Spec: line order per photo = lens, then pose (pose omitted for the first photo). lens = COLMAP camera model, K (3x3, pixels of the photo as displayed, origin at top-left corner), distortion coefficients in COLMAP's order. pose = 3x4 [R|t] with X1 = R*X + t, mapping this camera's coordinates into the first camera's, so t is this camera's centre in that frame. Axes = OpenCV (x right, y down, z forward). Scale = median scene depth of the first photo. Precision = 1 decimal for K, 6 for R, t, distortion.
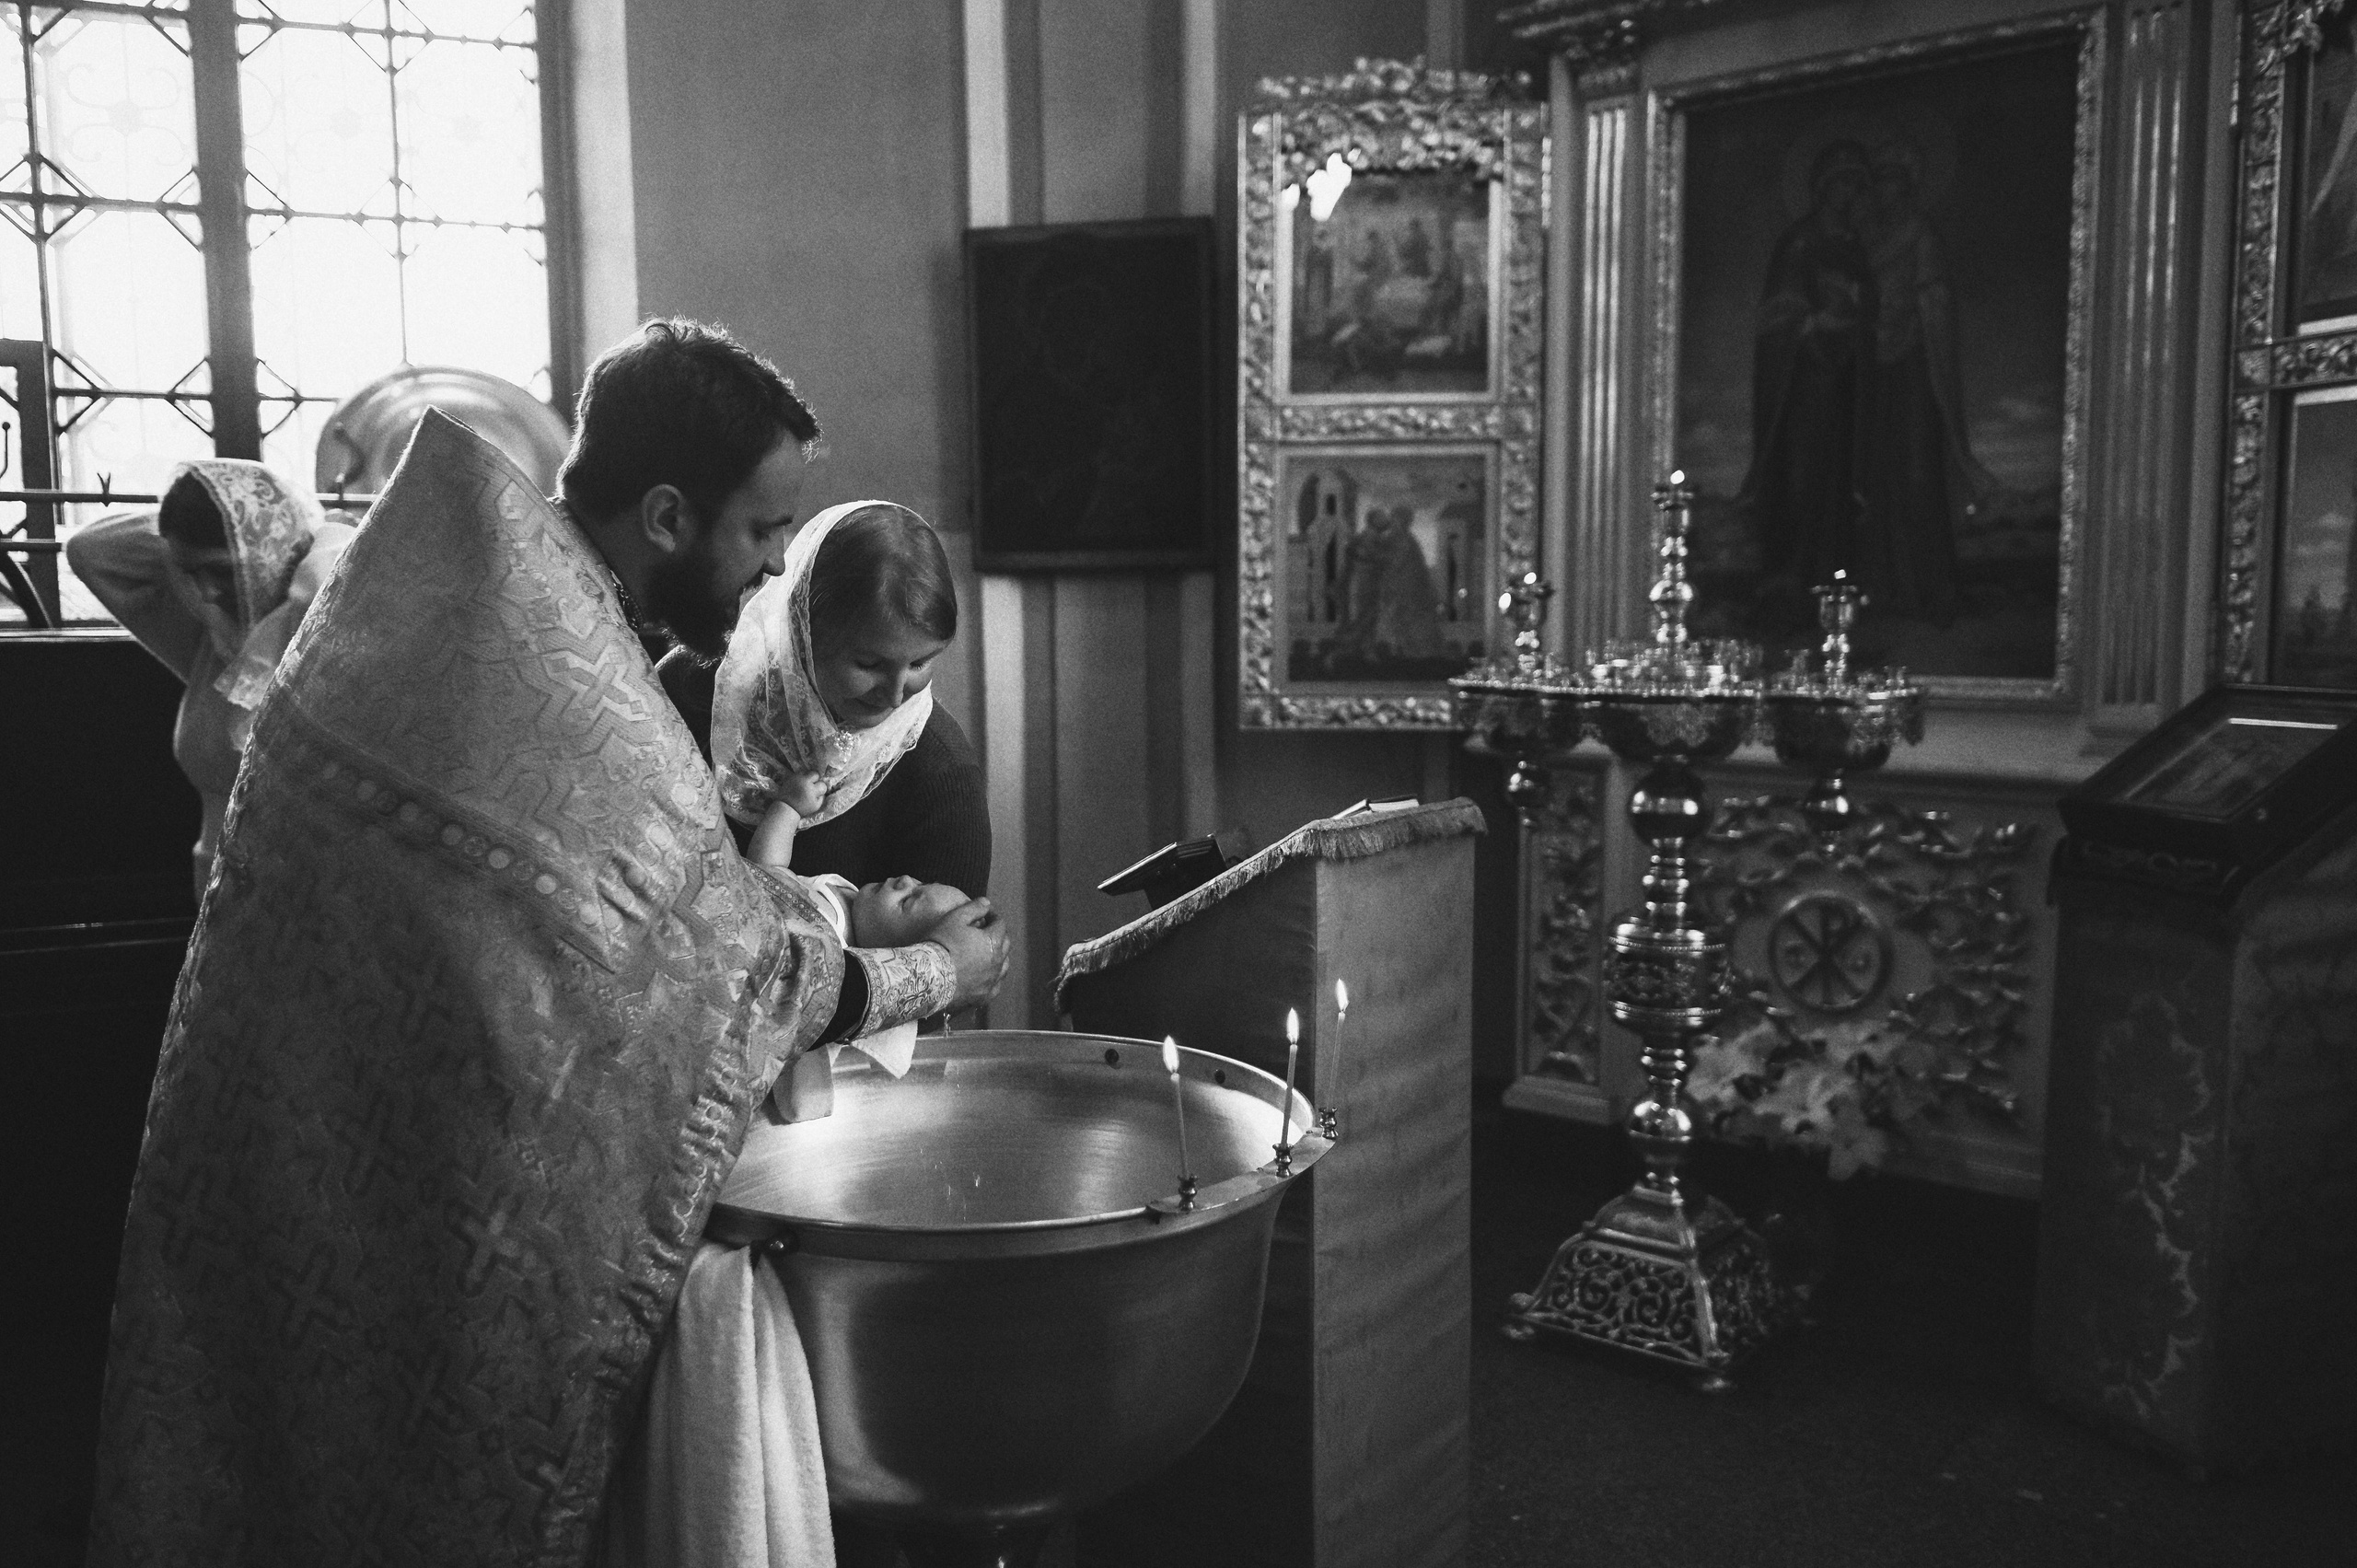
lens RADIAL K [[1905.9, 0, 1168.0], [0, 1905.9, 775.6], [0, 0, 1]] dist [0.005018, -0.002084]
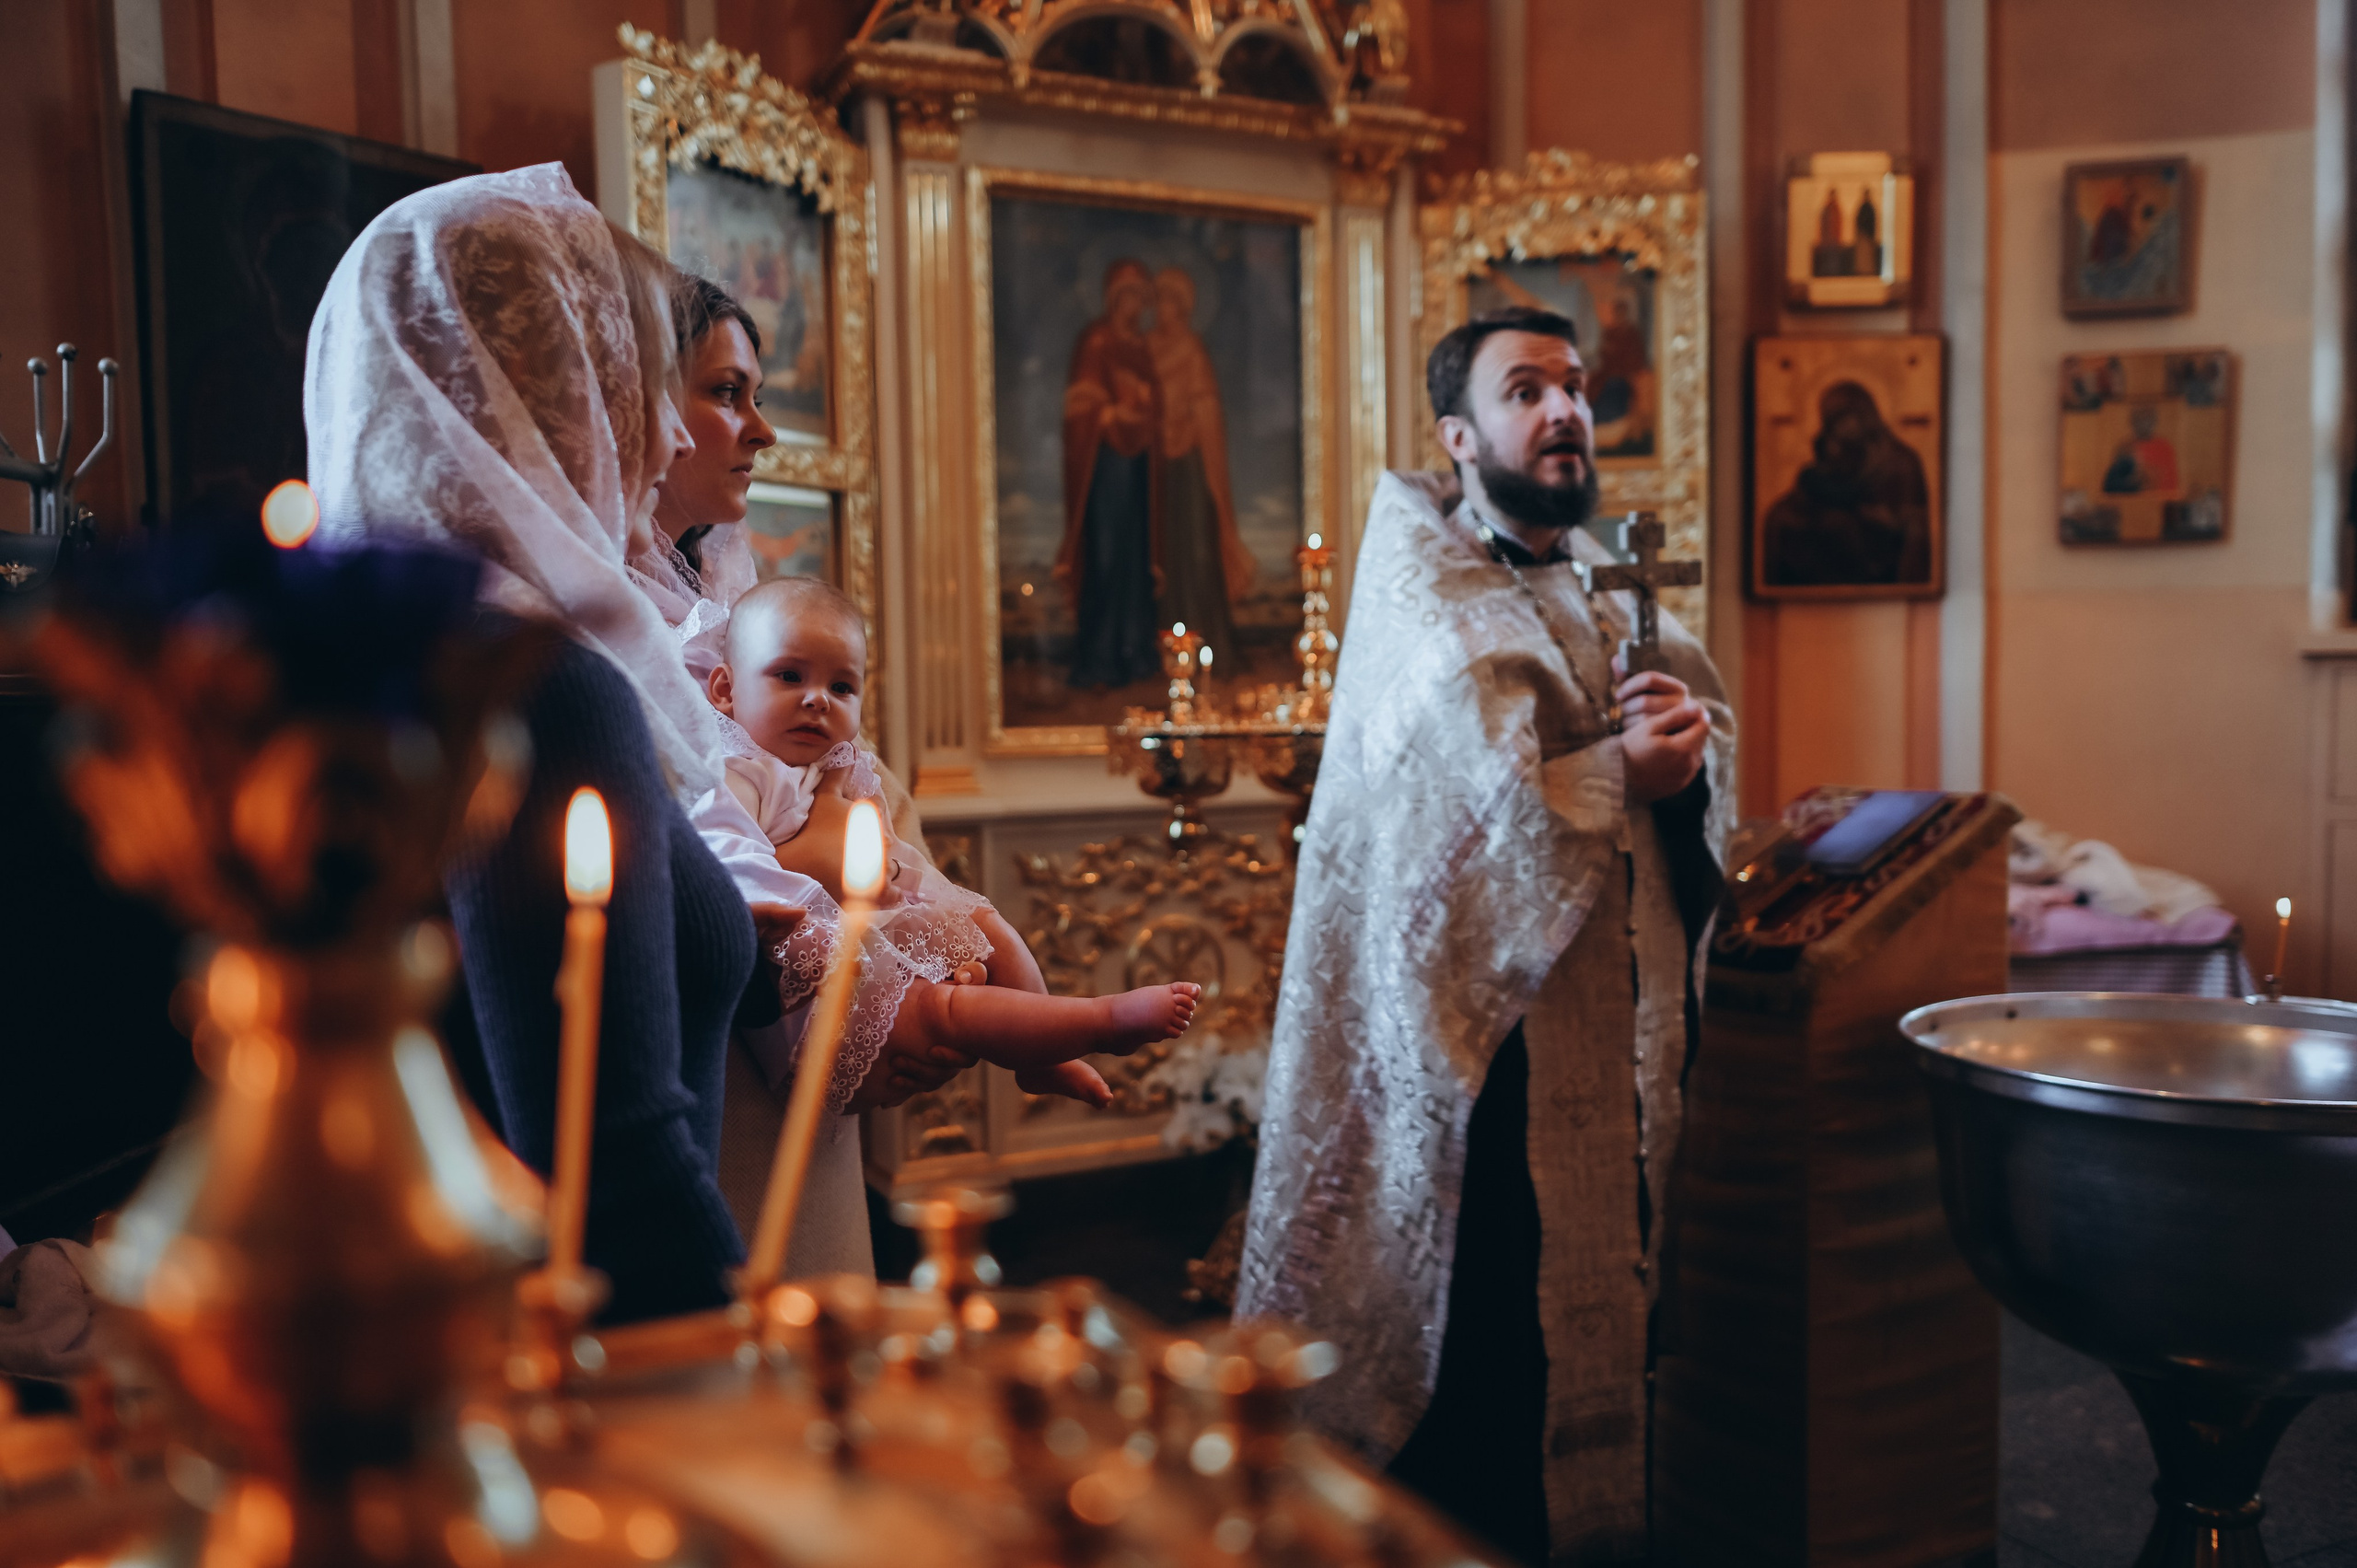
lens RADIAL K [[1905.9, 0, 1177.6], [0, 1905.9, 787.8], [0, 0, 1]] dist [0.005018, -0.002084]
pose [[0.408746, -0.049462, 0.911307, -0.655704], [0.103239, 0.994627, 0.007678, -0.022733], [-0.906790, 0.090944, 0.411656, 0.507642]]
